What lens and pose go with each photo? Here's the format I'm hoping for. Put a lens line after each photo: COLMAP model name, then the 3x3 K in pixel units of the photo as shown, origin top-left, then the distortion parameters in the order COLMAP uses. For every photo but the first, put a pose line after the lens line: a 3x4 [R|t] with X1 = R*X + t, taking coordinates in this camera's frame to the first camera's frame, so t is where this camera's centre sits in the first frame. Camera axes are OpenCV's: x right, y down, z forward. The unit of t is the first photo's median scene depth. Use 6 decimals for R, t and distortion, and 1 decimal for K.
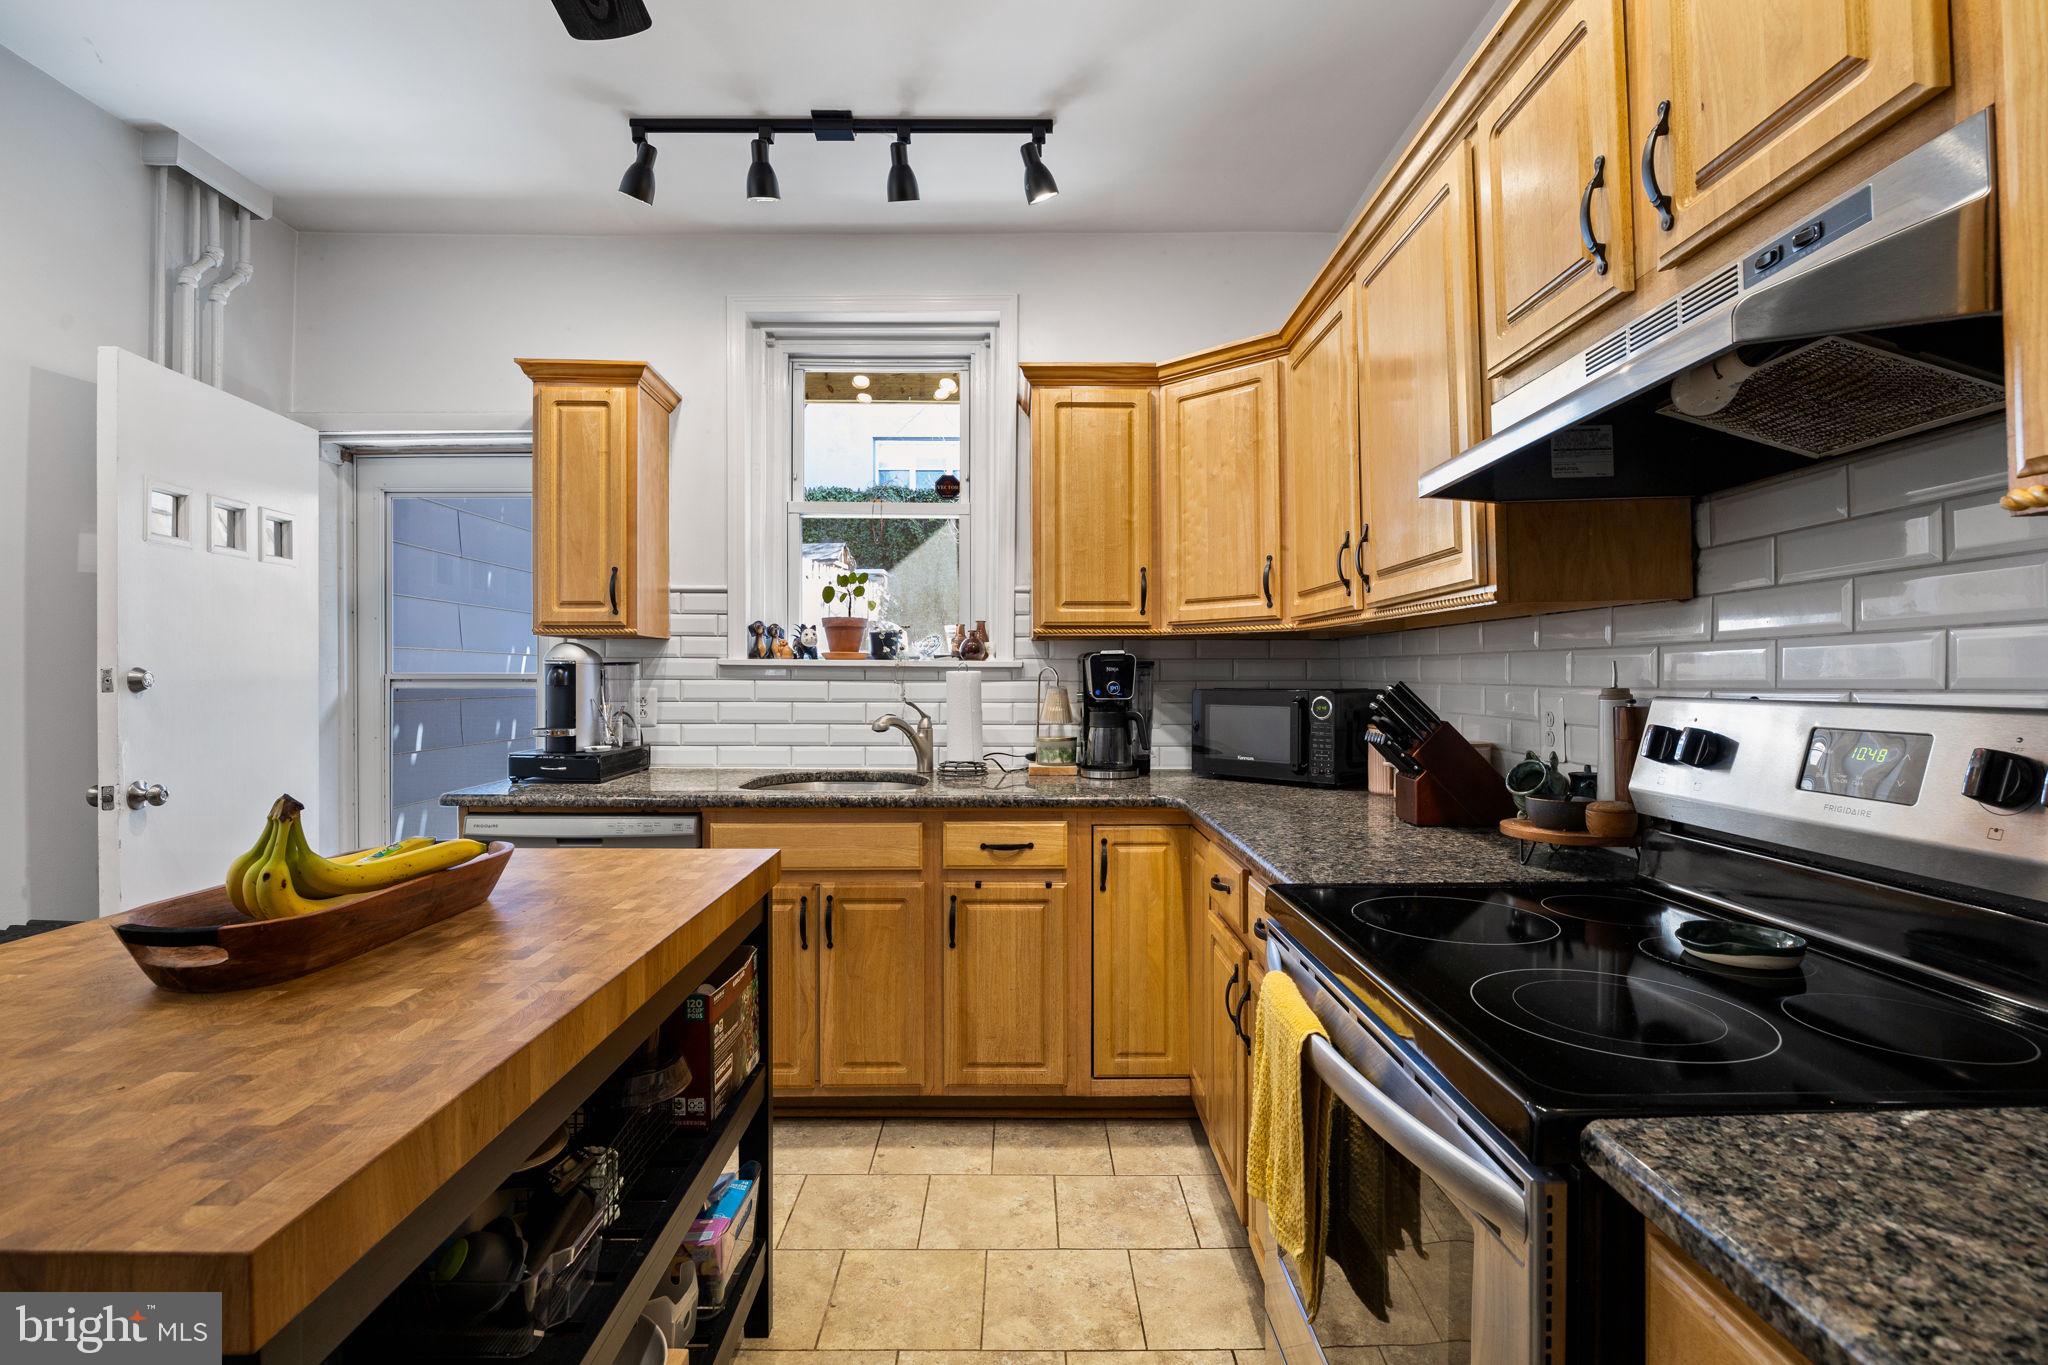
lens RADIAL K [[939.0, 0, 1040.3], [0, 939.0, 672.5], [0, 0, 1]] dist [-0.005482, -0.000105]
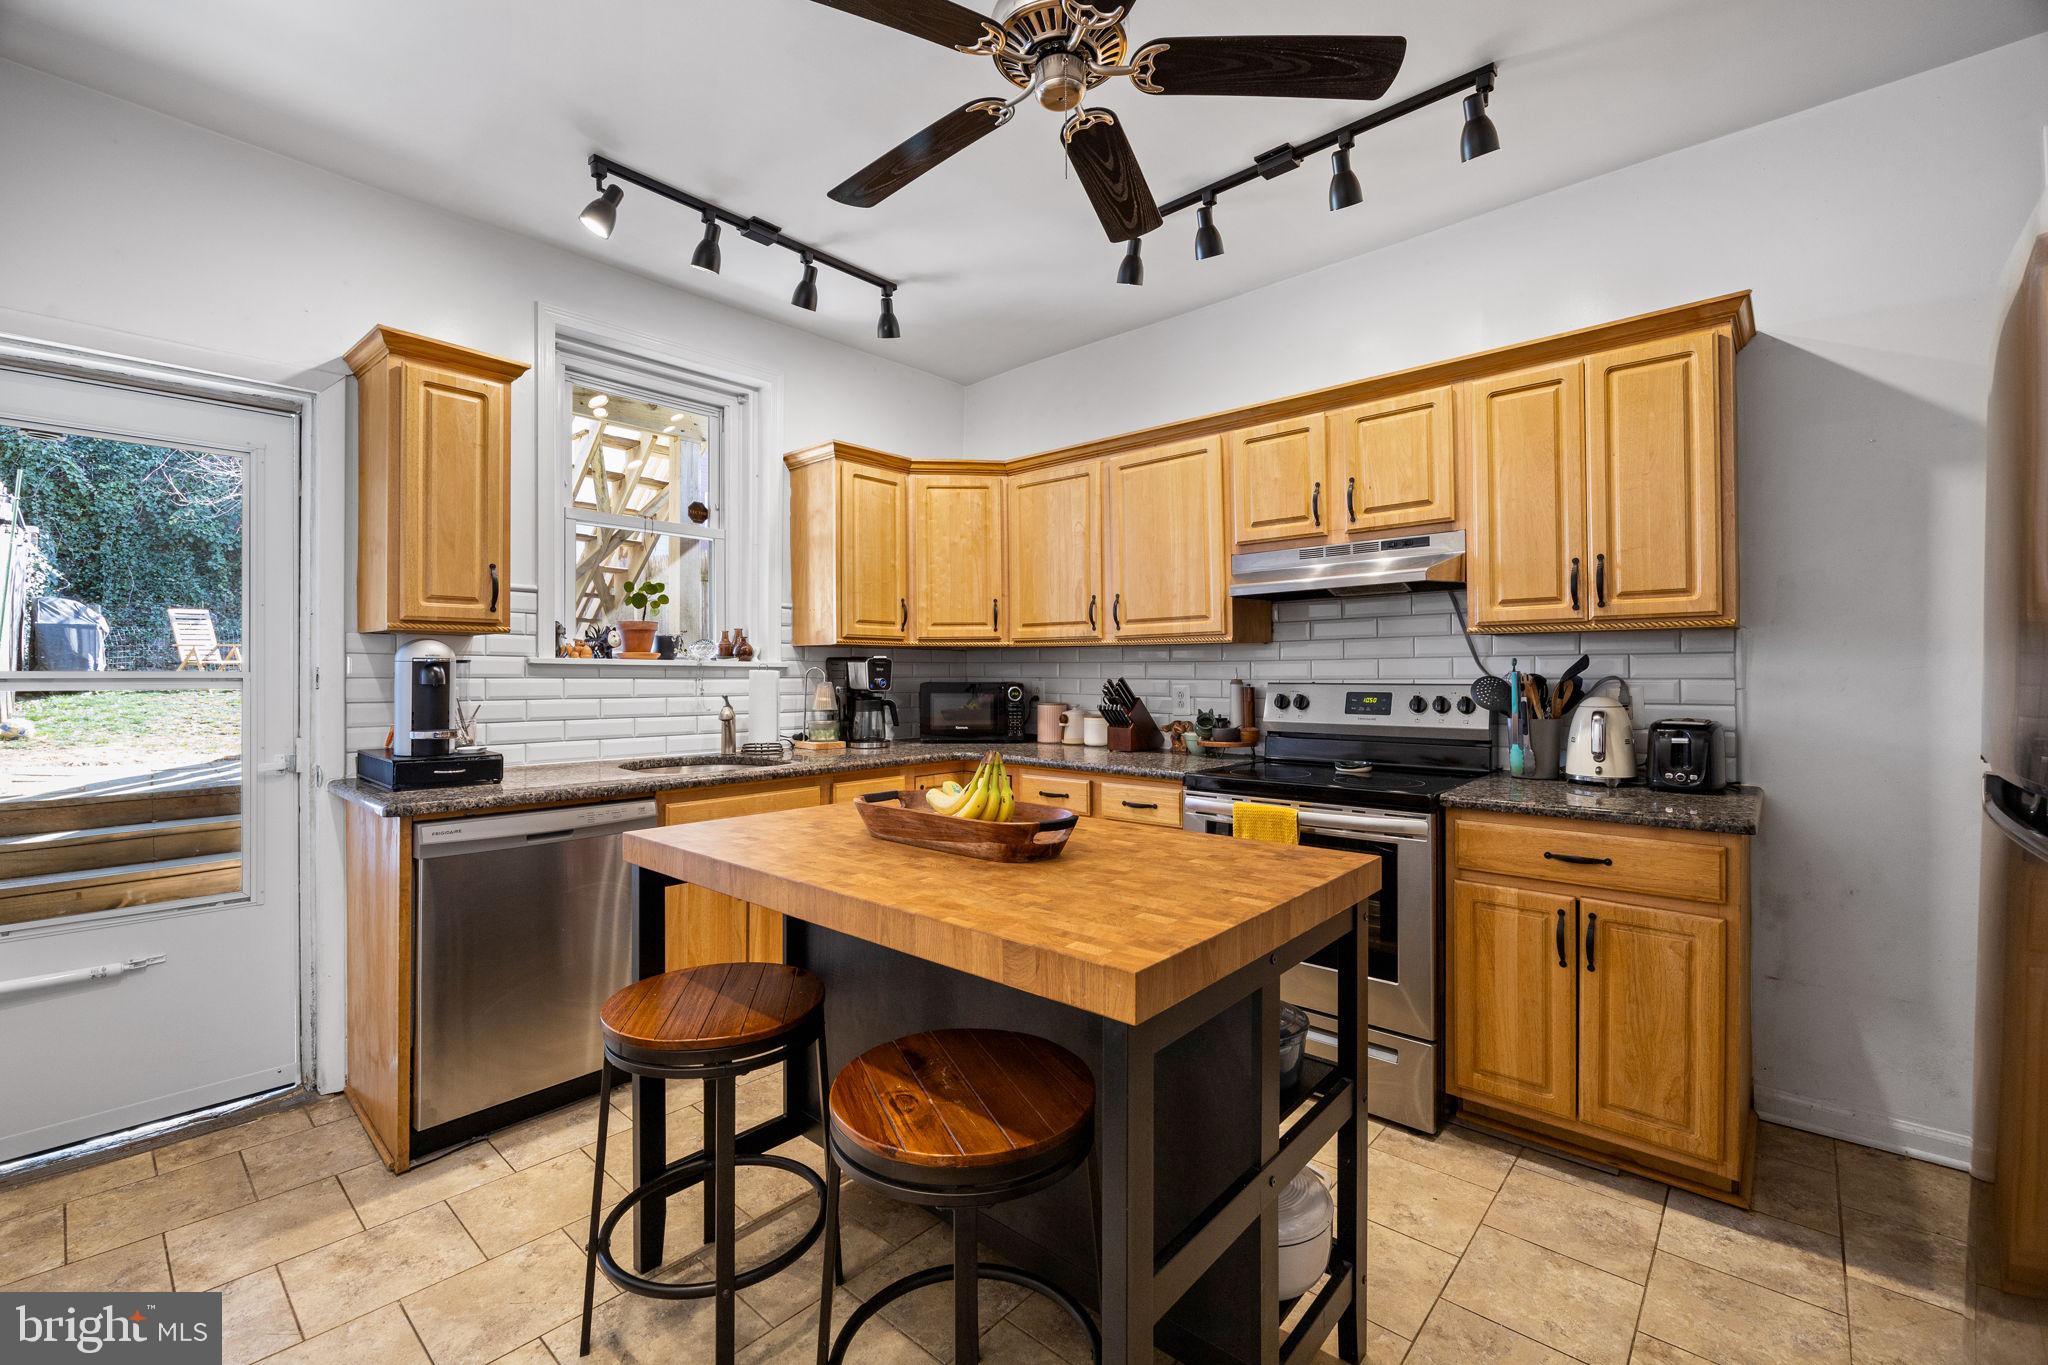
lens RADIAL K [[829.8, 0, 1033.1], [0, 829.8, 669.8], [0, 0, 1]] dist [-0.024031, -0.000119]
pose [[0.674198, 0.003667, 0.738542, -0.706955], [-0.002361, 0.999993, -0.002810, 0.000157], [-0.738547, 0.000151, 0.674202, -0.001396]]
